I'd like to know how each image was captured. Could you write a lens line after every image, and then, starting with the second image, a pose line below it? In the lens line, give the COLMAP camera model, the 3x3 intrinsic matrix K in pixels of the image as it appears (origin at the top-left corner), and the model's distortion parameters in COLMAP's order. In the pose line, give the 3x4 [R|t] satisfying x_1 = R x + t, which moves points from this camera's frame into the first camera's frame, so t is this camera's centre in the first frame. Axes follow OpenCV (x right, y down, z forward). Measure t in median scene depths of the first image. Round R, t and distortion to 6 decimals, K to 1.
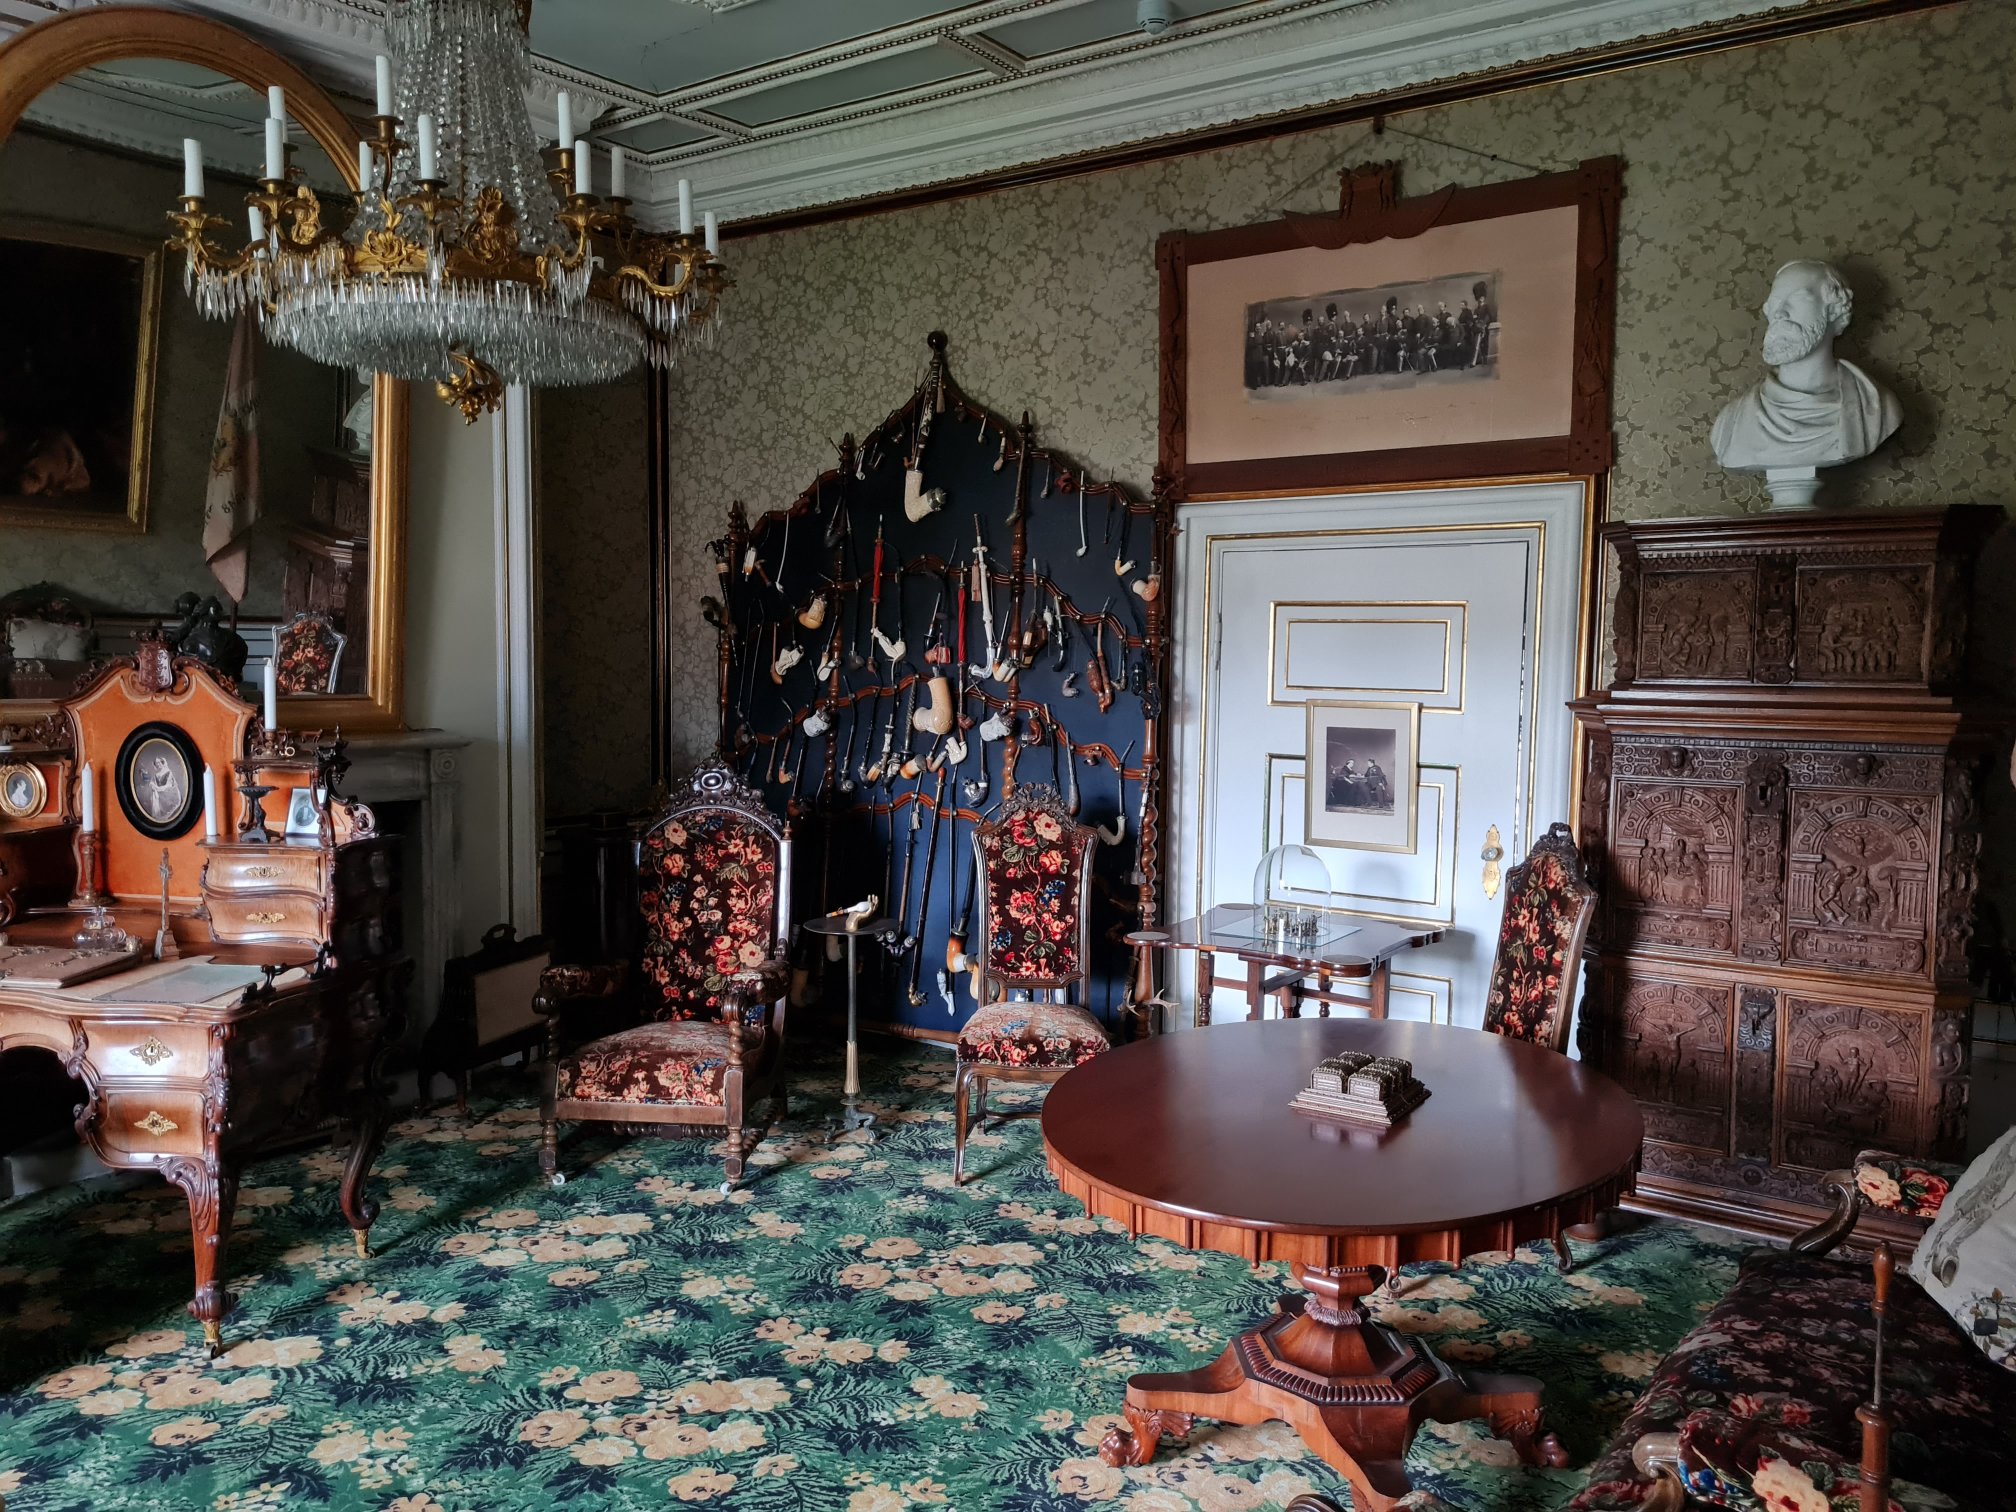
lens RADIAL K [[1534.6, 0, 1012.5], [0, 1534.6, 758.4], [0, 0, 1]] dist [0.023529, -0.028454]
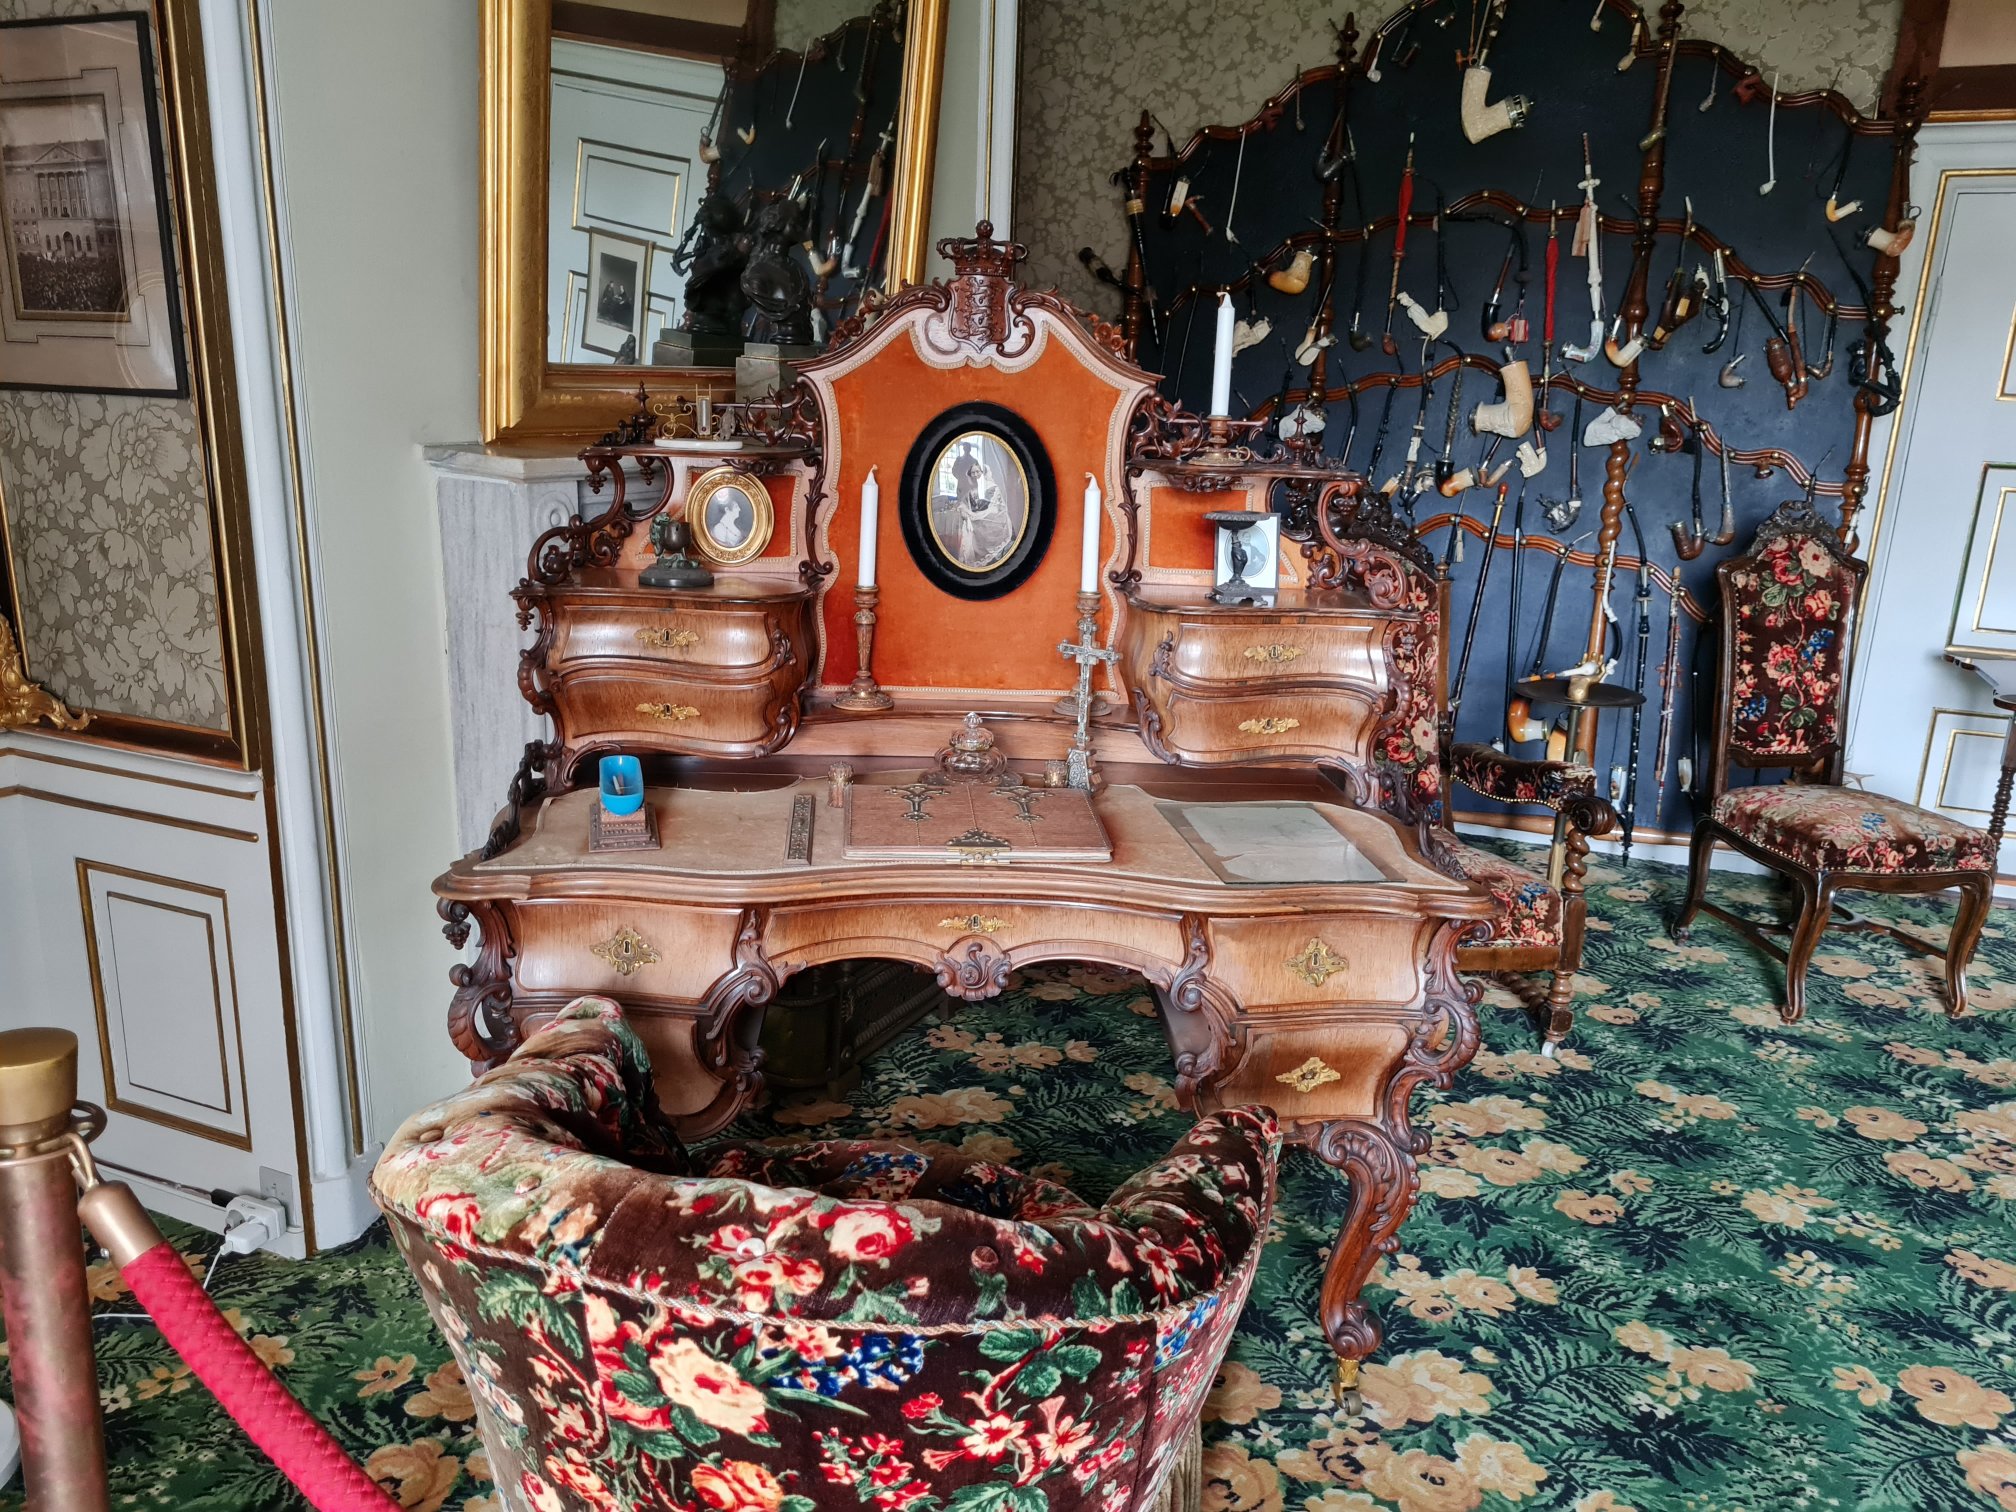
lens RADIAL K [[1534.6, 0, 938.8], [0, 1534.6, 791.5], [0, 0, 1]] dist [0.023529, -0.028454]
pose [[0.982194, -0.037753, 0.184039, -0.553660], [-0.000003, 0.979598, 0.200968, 0.003650], [-0.187871, -0.197390, 0.962155, 0.319954]]
